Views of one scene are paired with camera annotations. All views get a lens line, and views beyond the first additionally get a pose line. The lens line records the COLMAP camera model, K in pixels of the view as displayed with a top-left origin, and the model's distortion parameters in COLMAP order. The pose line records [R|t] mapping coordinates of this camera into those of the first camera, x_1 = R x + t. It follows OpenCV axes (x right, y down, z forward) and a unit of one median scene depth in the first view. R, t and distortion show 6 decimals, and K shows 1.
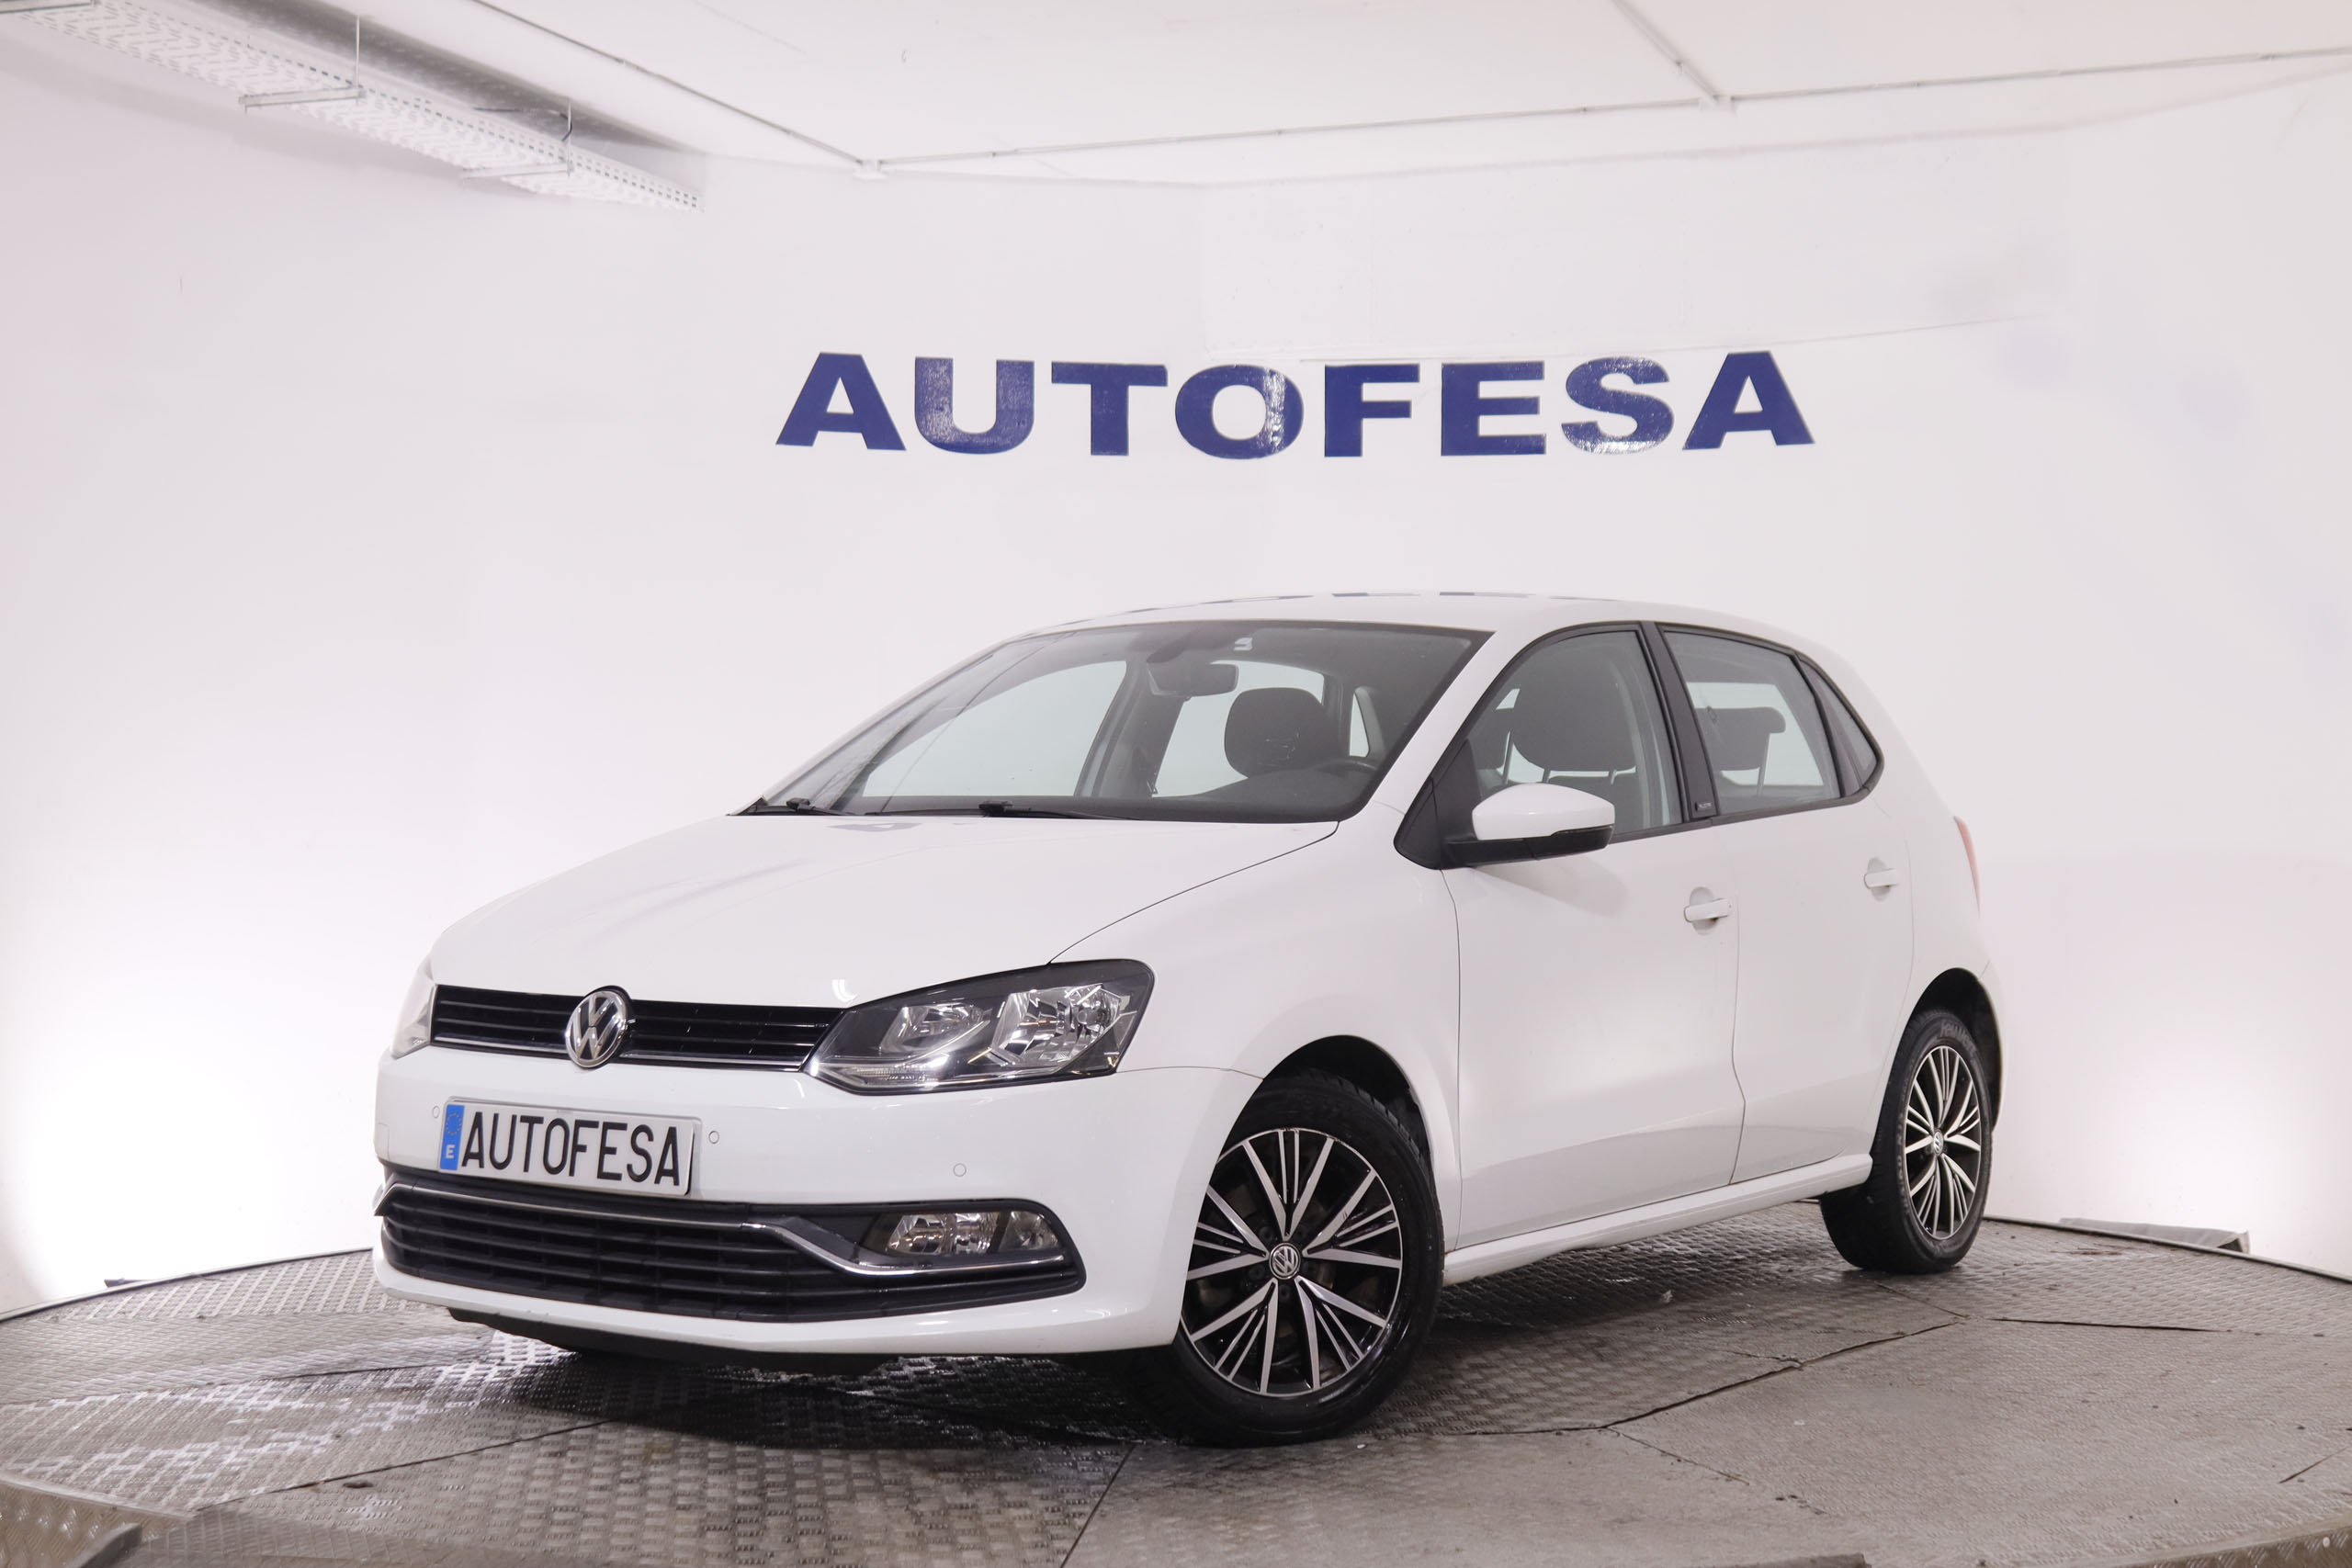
lens RADIAL K [[3601.3, 0, 1167.1], [0, 3601.3, 789.5], [0, 0, 1]] dist [-0.028502, 0.166337]
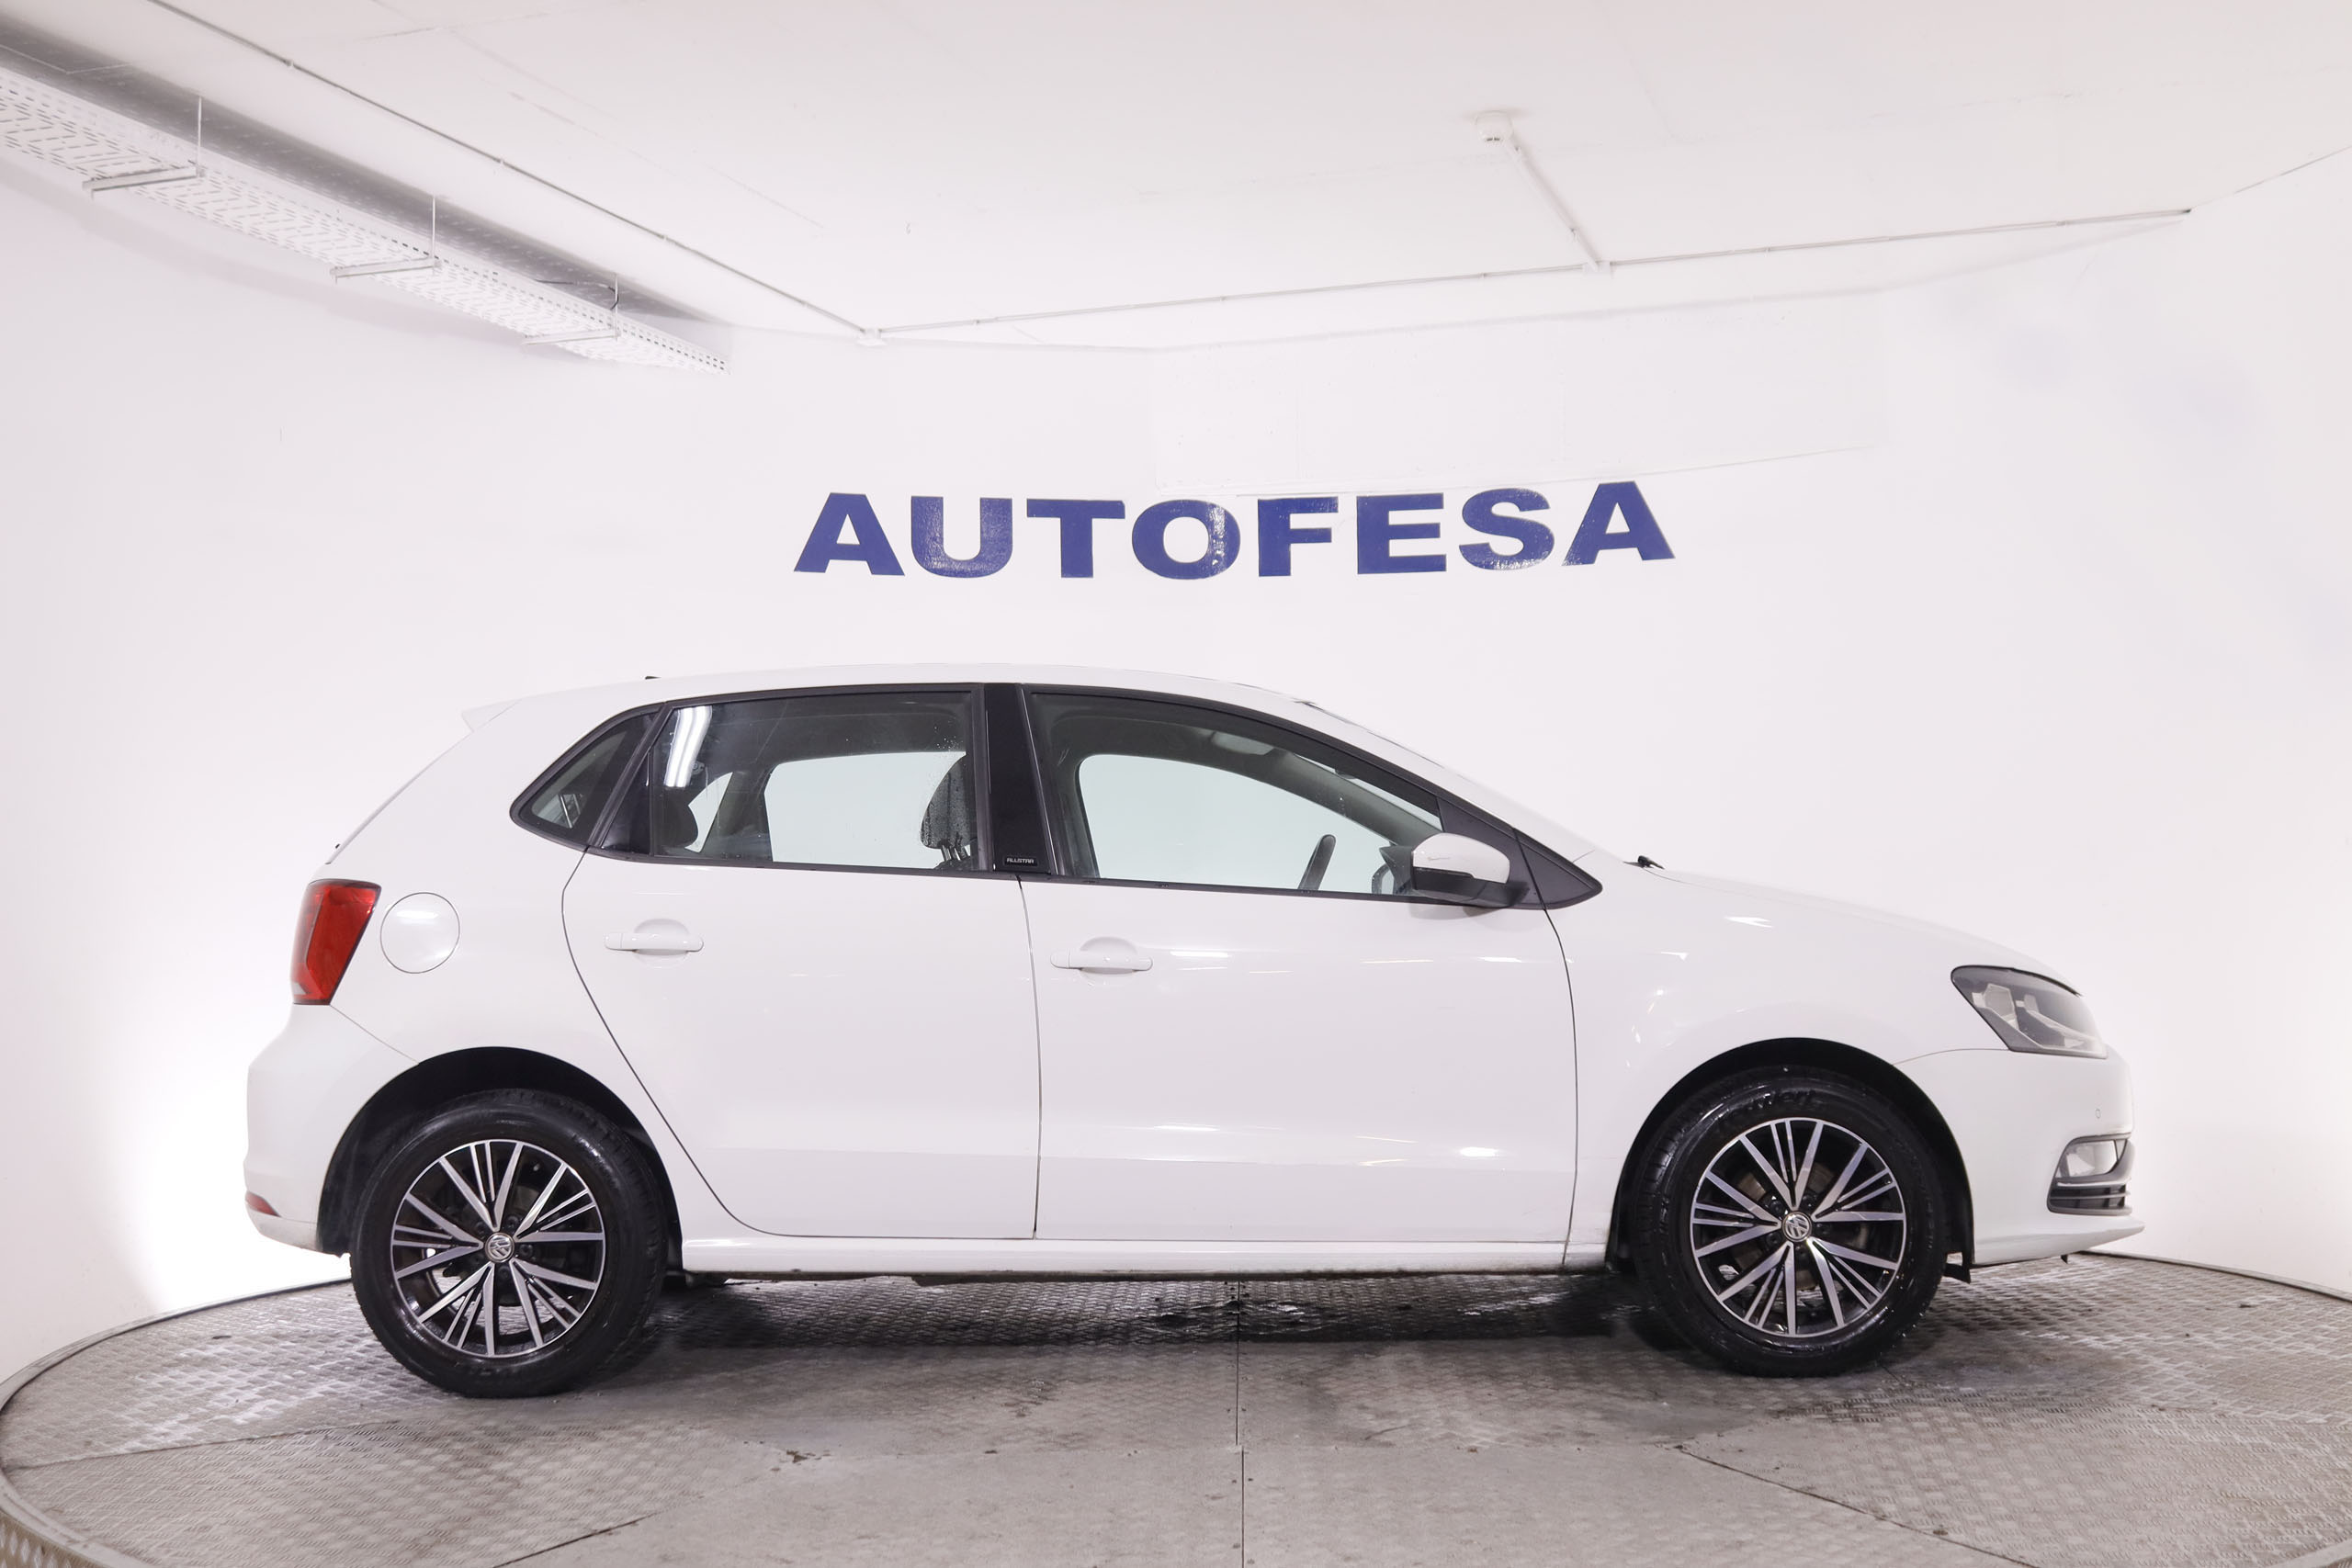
lens RADIAL K [[2713.6, 0, 1176.0], [0, 2713.6, 784.0], [0, 0, 1]] dist [-0.117238, 0.193608]
pose [[0.998726, -0.017924, 0.047178, -0.029674], [0.019353, 0.999363, -0.029996, 0.001961], [-0.046611, 0.030871, 0.998436, 0.129098]]
